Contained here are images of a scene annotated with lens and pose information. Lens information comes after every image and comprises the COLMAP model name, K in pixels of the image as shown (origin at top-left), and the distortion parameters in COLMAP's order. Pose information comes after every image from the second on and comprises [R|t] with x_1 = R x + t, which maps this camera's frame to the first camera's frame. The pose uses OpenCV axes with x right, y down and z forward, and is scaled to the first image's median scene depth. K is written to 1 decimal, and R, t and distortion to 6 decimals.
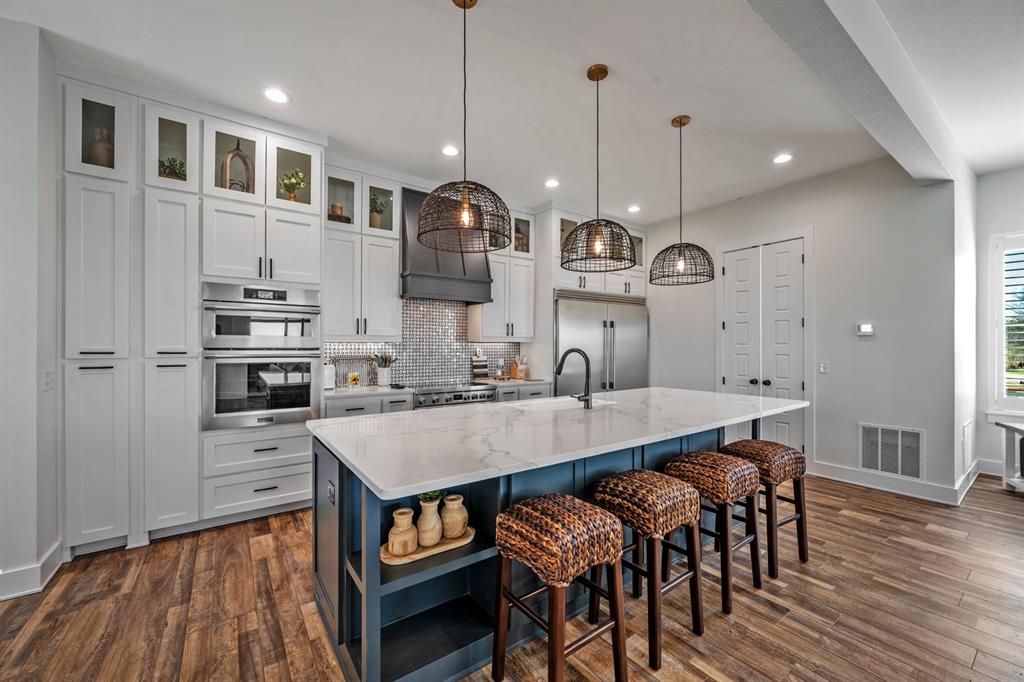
lens RADIAL K [[398.1, 0, 509.8], [0, 398.1, 343.3], [0, 0, 1]] dist [-0.001549, -0.000339]
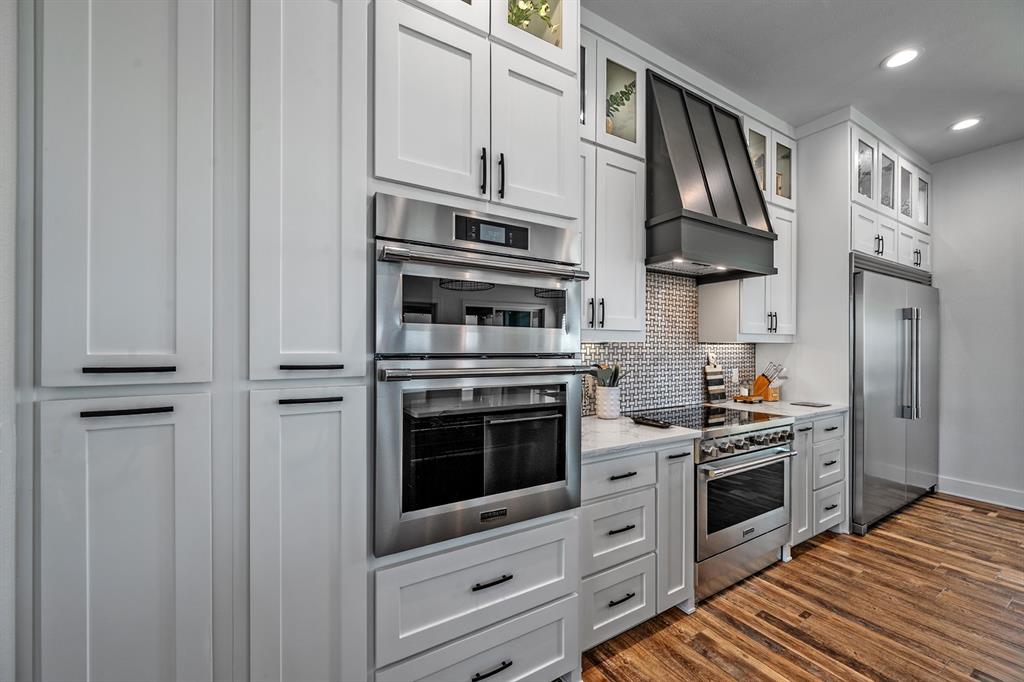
lens RADIAL K [[398.1, 0, 511.9], [0, 398.1, 348.2], [0, 0, 1]] dist [-0.001549, -0.000339]
pose [[0.996729, -0.003094, -0.080757, -0.552474], [0.003289, 0.999992, 0.002282, 0.004429], [0.080750, -0.002541, 0.996731, 0.554620]]
